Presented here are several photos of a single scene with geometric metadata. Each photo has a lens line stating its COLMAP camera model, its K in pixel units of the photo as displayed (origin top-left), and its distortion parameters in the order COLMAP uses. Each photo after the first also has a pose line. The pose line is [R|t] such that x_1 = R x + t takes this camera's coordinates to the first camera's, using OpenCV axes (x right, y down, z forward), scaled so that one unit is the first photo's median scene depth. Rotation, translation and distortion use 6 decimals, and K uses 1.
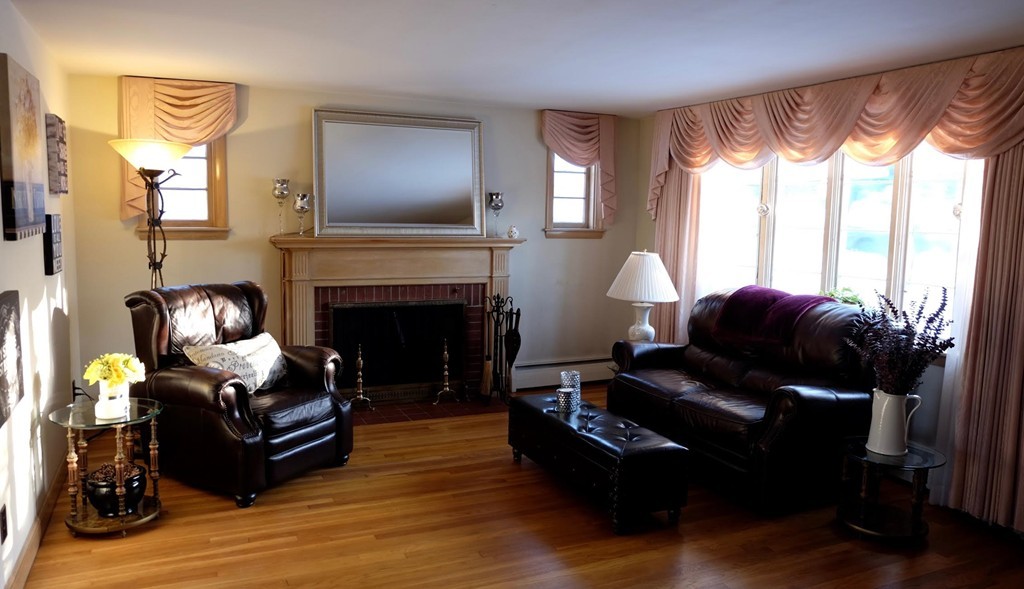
lens RADIAL K [[741.9, 0, 512.0], [0, 741.9, 294.5], [0, 0, 1]] dist [0.001787, 0.000986]
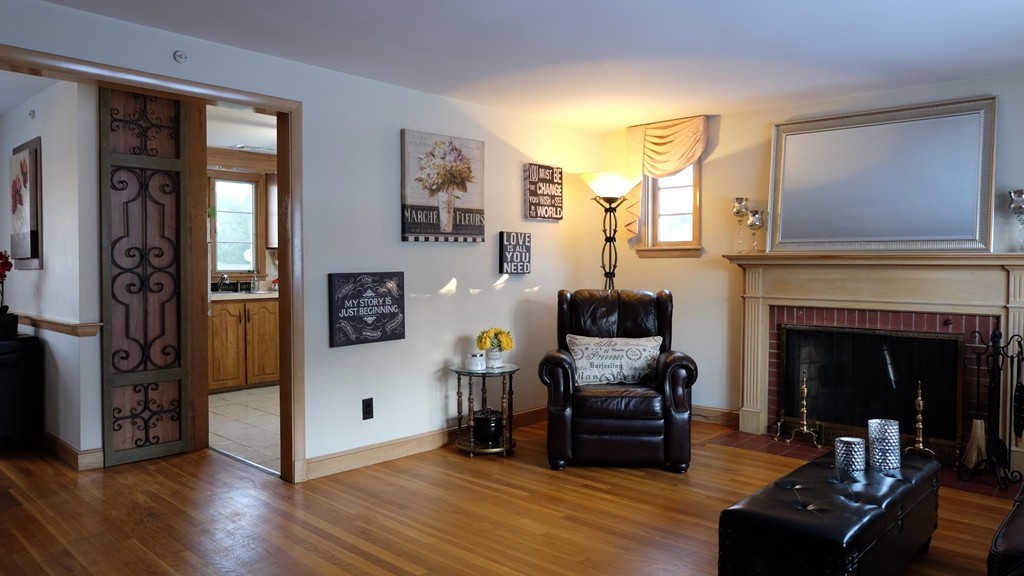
lens RADIAL K [[705.2, 0, 512.0], [0, 705.2, 288.0], [0, 0, 1]] dist [-0.036045, 0.002831]
pose [[0.401054, 0.013158, -0.915960, 0.447574], [-0.098277, 0.994744, -0.028741, 0.027578], [0.910767, 0.101545, 0.400239, 0.328963]]
